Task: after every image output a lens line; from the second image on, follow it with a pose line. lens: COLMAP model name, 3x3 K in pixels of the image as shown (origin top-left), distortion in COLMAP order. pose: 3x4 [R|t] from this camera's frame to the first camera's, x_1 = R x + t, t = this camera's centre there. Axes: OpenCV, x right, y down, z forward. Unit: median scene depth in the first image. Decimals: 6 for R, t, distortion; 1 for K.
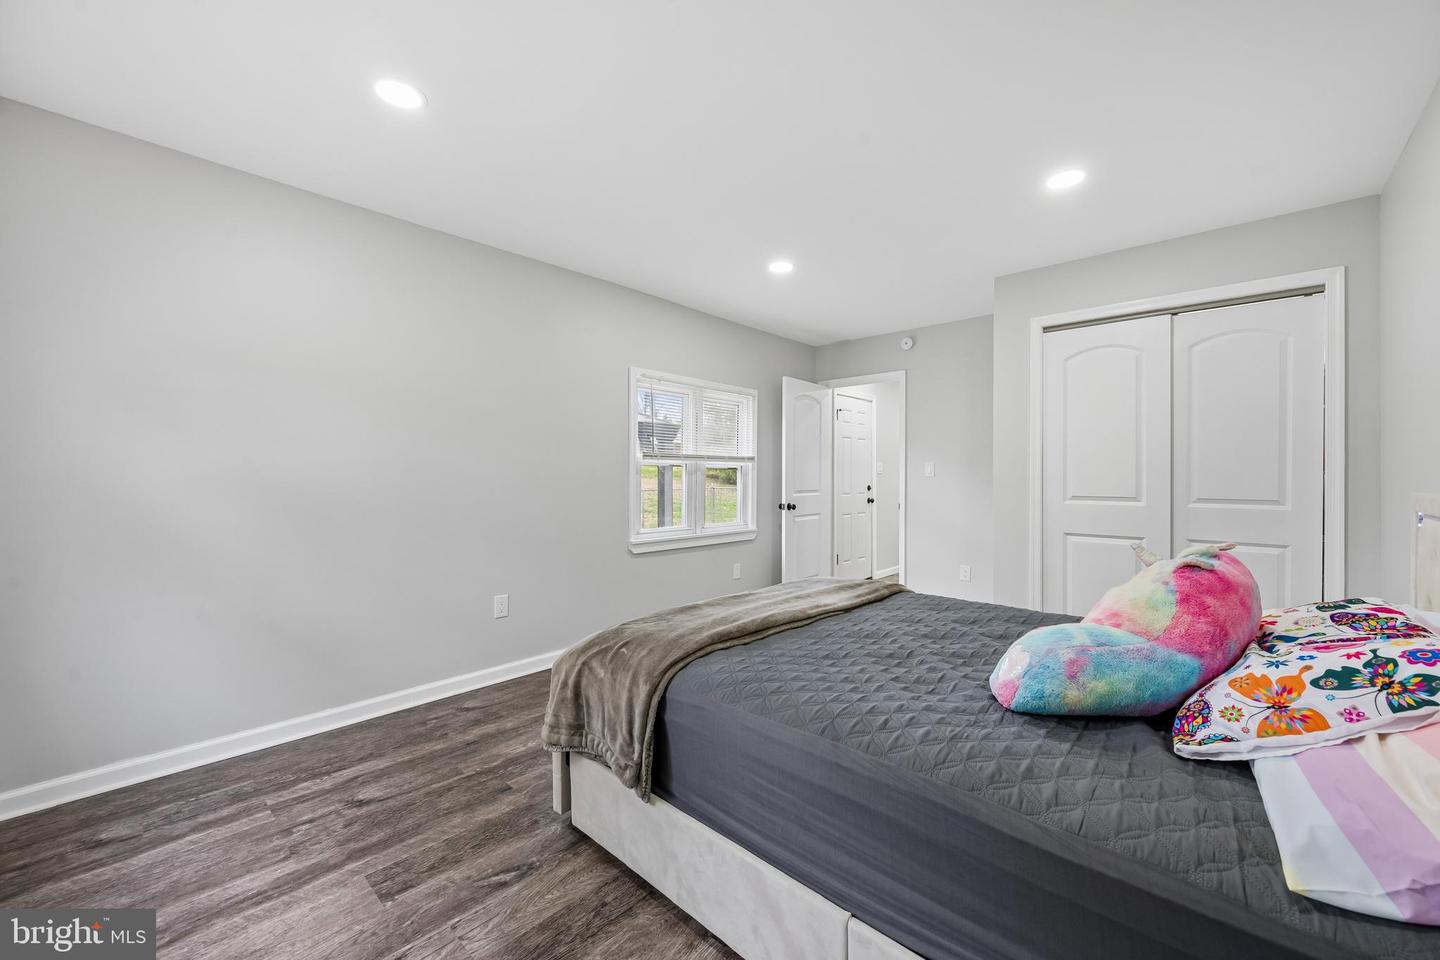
lens RADIAL K [[560.4, 0, 719.1], [0, 560.4, 479.9], [0, 0, 1]] dist [-0.000318, -0.000040]
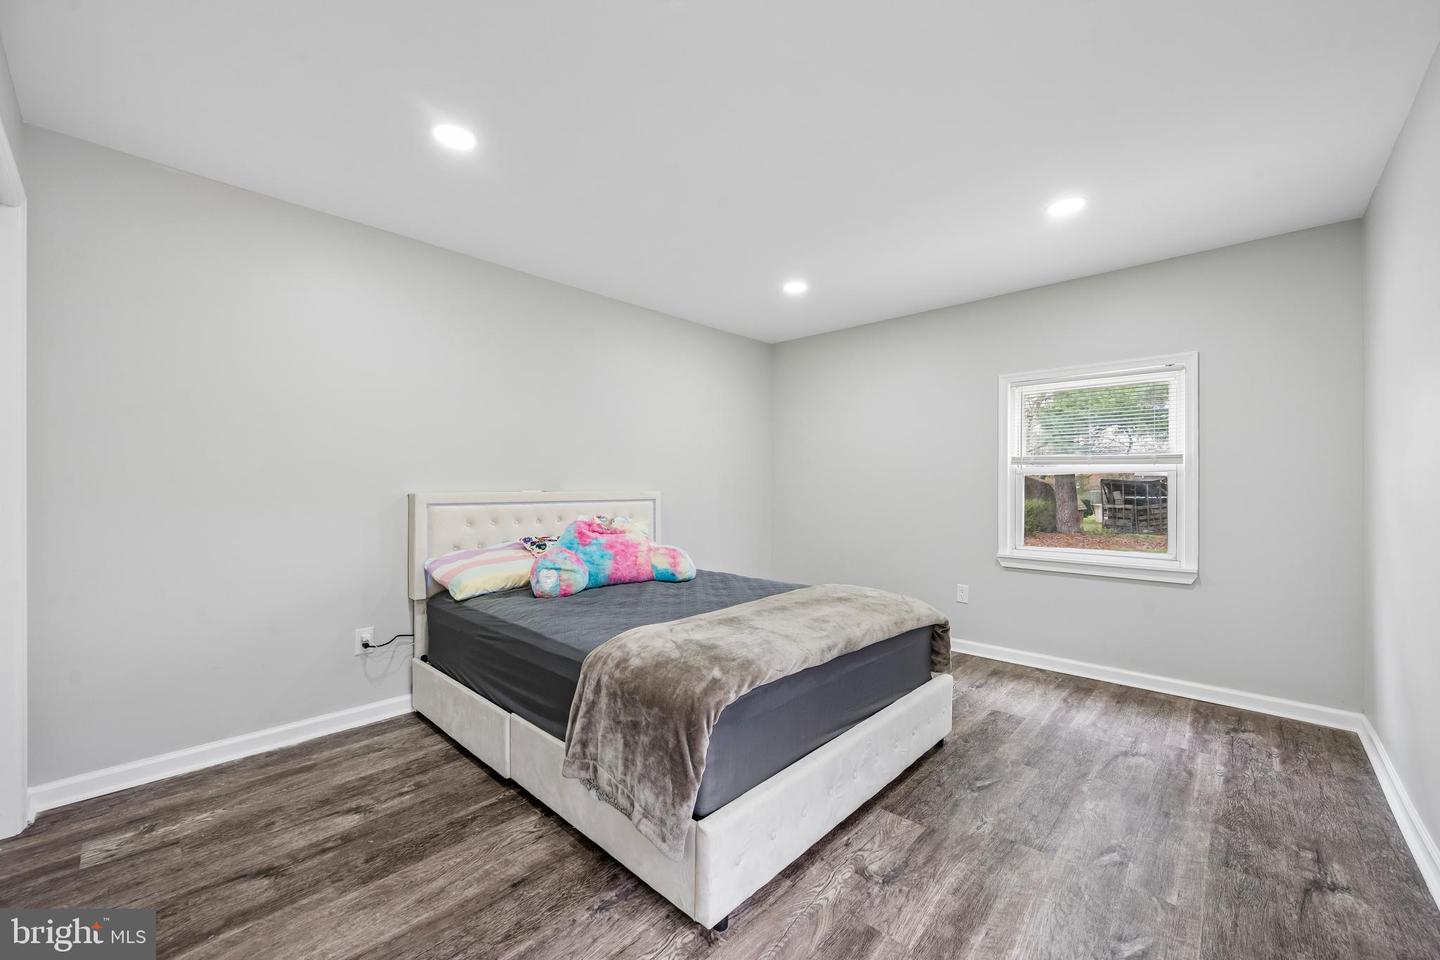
lens RADIAL K [[560.4, 0, 720.9], [0, 560.4, 482.8], [0, 0, 1]] dist [-0.000318, -0.000040]
pose [[-0.999980, -0.003521, 0.005327, 0.249359], [-0.003528, 0.999993, -0.001337, -0.007965], [-0.005323, -0.001356, -0.999985, 2.290741]]
